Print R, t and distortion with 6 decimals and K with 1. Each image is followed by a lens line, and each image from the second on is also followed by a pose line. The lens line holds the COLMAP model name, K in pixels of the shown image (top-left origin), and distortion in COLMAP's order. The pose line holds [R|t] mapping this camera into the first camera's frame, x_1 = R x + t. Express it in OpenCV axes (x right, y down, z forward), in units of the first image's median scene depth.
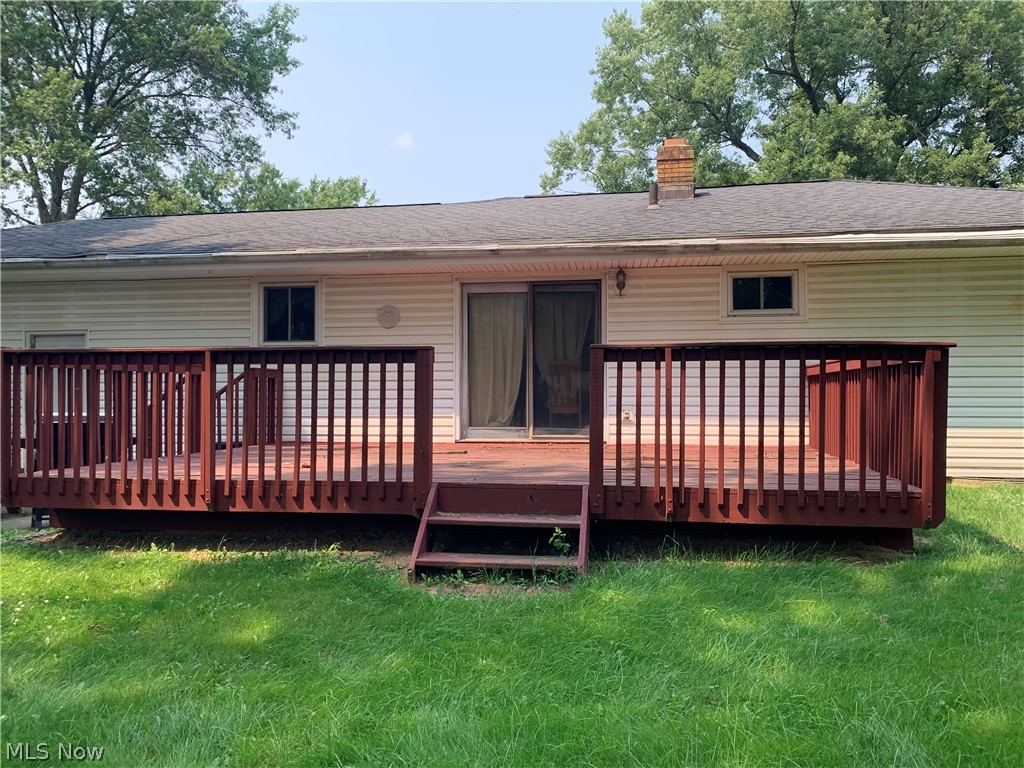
lens RADIAL K [[898.2, 0, 510.9], [0, 898.2, 364.4], [0, 0, 1]] dist [0.042092, -0.042011]
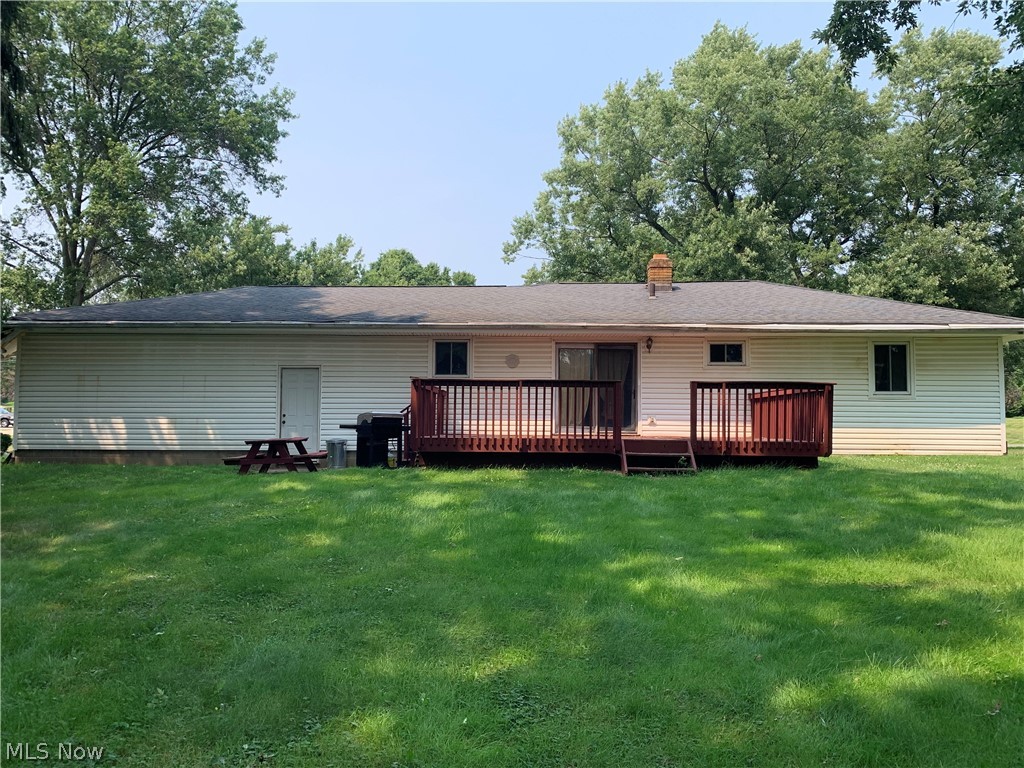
lens RADIAL K [[887.5, 0, 509.1], [0, 887.5, 371.0], [0, 0, 1]] dist [0.091454, -0.157162]
pose [[0.989790, 0.018594, 0.141314, -0.397963], [-0.014816, 0.999505, -0.027738, 0.013172], [-0.141760, 0.025362, 0.989576, -0.697827]]
